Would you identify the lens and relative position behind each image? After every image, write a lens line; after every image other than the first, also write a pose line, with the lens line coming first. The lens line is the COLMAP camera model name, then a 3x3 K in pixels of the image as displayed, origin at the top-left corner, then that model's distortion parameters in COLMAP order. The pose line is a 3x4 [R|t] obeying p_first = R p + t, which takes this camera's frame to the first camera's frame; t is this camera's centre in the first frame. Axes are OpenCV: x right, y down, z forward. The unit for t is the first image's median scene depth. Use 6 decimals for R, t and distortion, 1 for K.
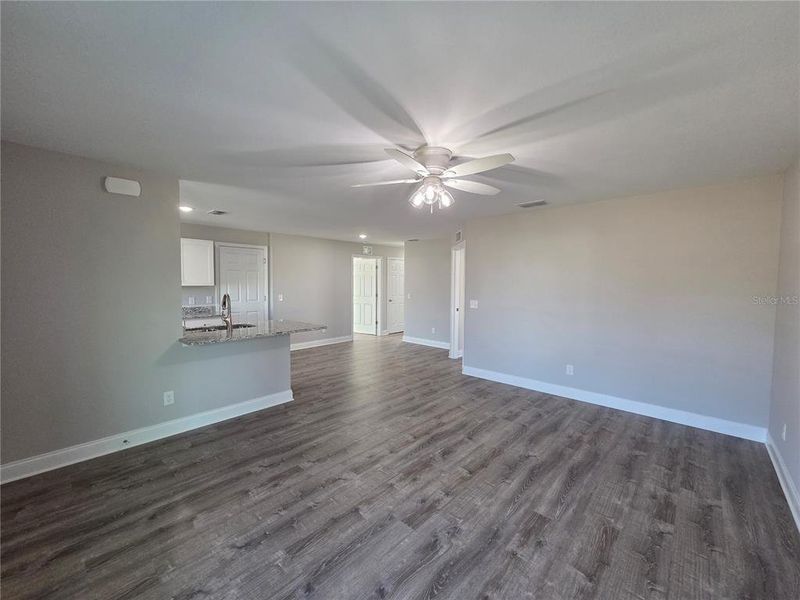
lens RADIAL K [[327.8, 0, 399.3], [0, 327.8, 296.0], [0, 0, 1]] dist [-0.000188, 0.000153]
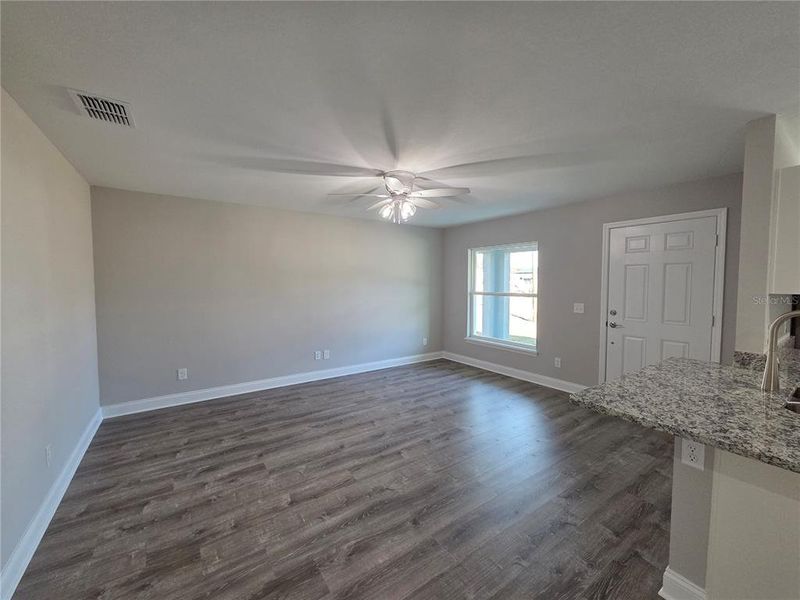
lens RADIAL K [[327.8, 0, 397.3], [0, 327.8, 296.2], [0, 0, 1]] dist [-0.000188, 0.000153]
pose [[-0.975854, -0.016597, 0.217791, -0.139912], [0.002611, 0.996151, 0.087615, -0.079294], [-0.218407, 0.086069, -0.972055, 1.889845]]
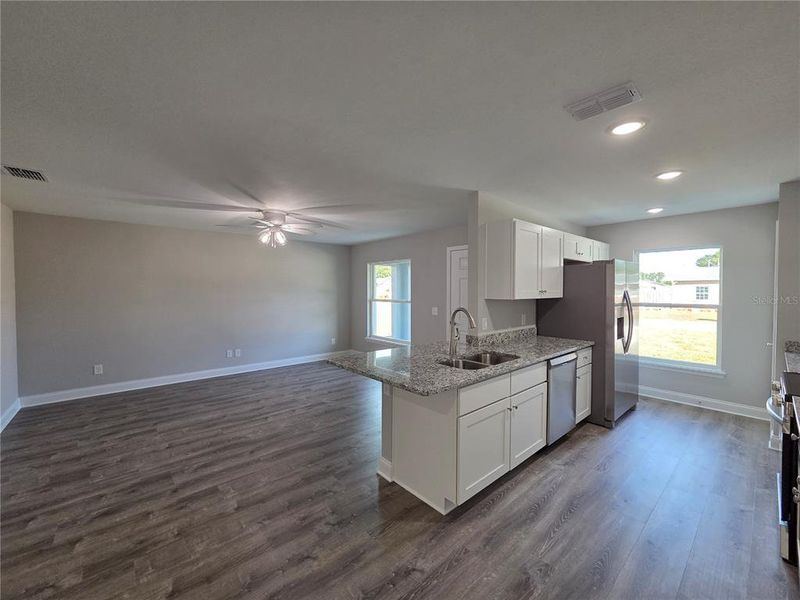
lens RADIAL K [[327.8, 0, 396.9], [0, 327.8, 296.7], [0, 0, 1]] dist [-0.000188, 0.000153]
pose [[-0.994271, -0.009290, 0.106484, -0.574891], [-0.002414, 0.997913, 0.064522, -0.099718], [-0.106862, 0.063895, -0.992219, 2.183801]]
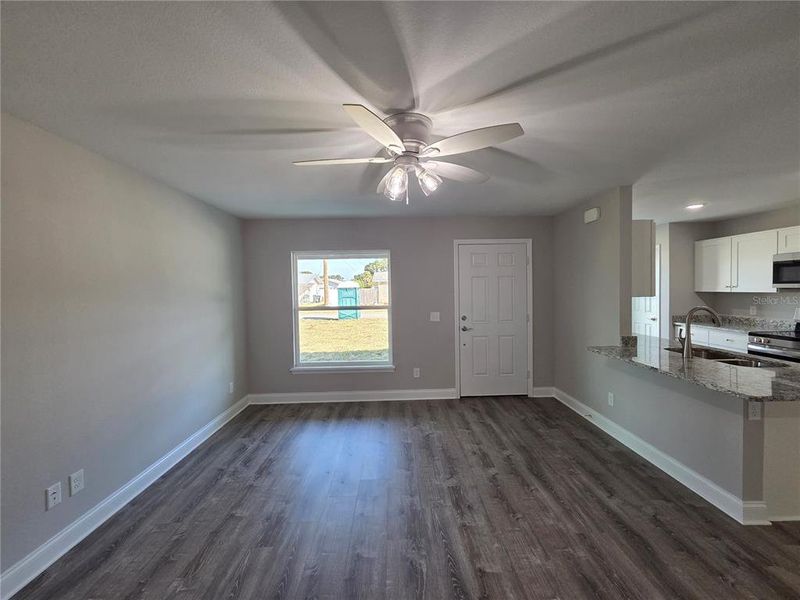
lens RADIAL K [[327.8, 0, 401.0], [0, 327.8, 296.9], [0, 0, 1]] dist [-0.000188, 0.000153]
pose [[-0.719805, 0.026268, -0.693679, 0.542295], [-0.015734, 0.998410, 0.054133, -0.071683], [0.693998, 0.049880, -0.718247, 1.318280]]
